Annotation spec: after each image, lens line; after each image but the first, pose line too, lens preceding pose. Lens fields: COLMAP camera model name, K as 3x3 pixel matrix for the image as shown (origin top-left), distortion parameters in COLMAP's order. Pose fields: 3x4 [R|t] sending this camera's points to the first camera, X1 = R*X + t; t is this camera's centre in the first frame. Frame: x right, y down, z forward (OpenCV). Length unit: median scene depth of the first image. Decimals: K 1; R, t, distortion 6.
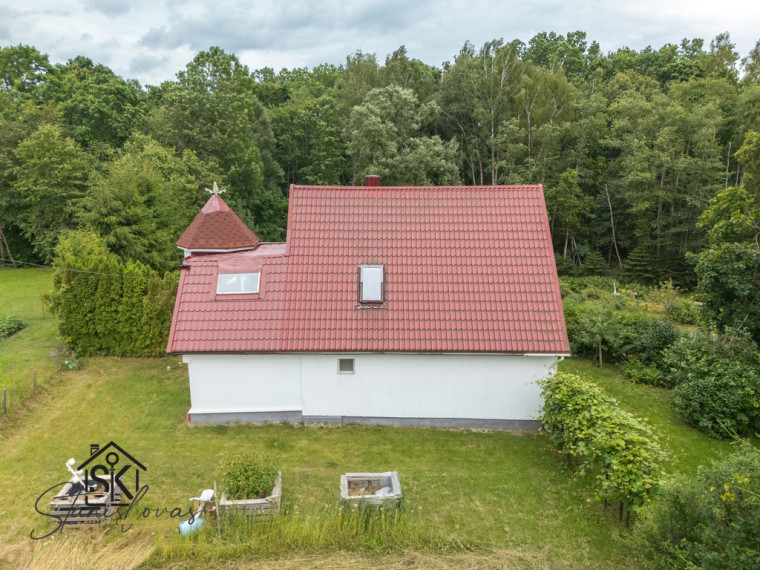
lens RADIAL K [[559.8, 0, 380.0], [0, 559.8, 285.0], [0, 0, 1]] dist [0.100864, -0.111666]
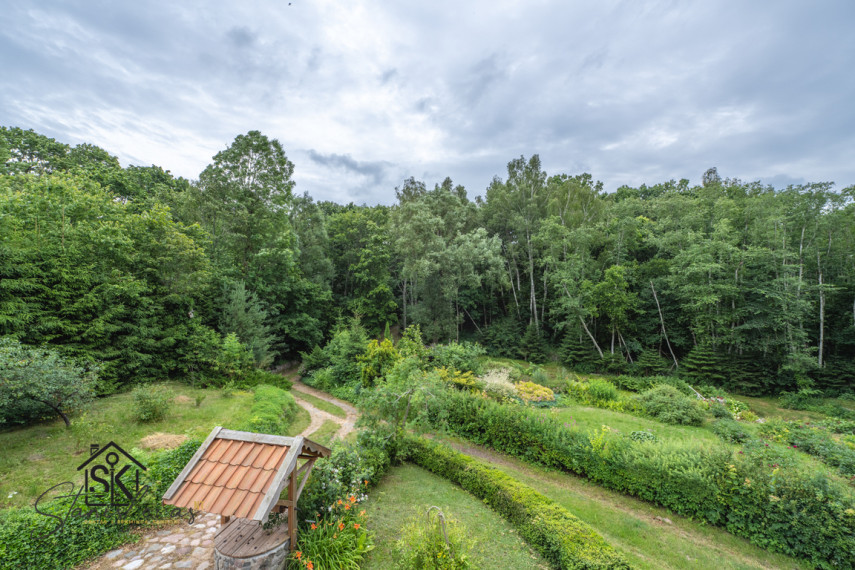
lens RADIAL K [[343.7, 0, 439.4], [0, 343.7, 287.0], [0, 0, 1]] dist [0.000266, 0.000079]
pose [[0.999767, 0.014800, 0.015685, 0.016515], [-0.010835, 0.973599, -0.228006, -0.024898], [-0.018645, 0.227783, 0.973533, 0.424441]]
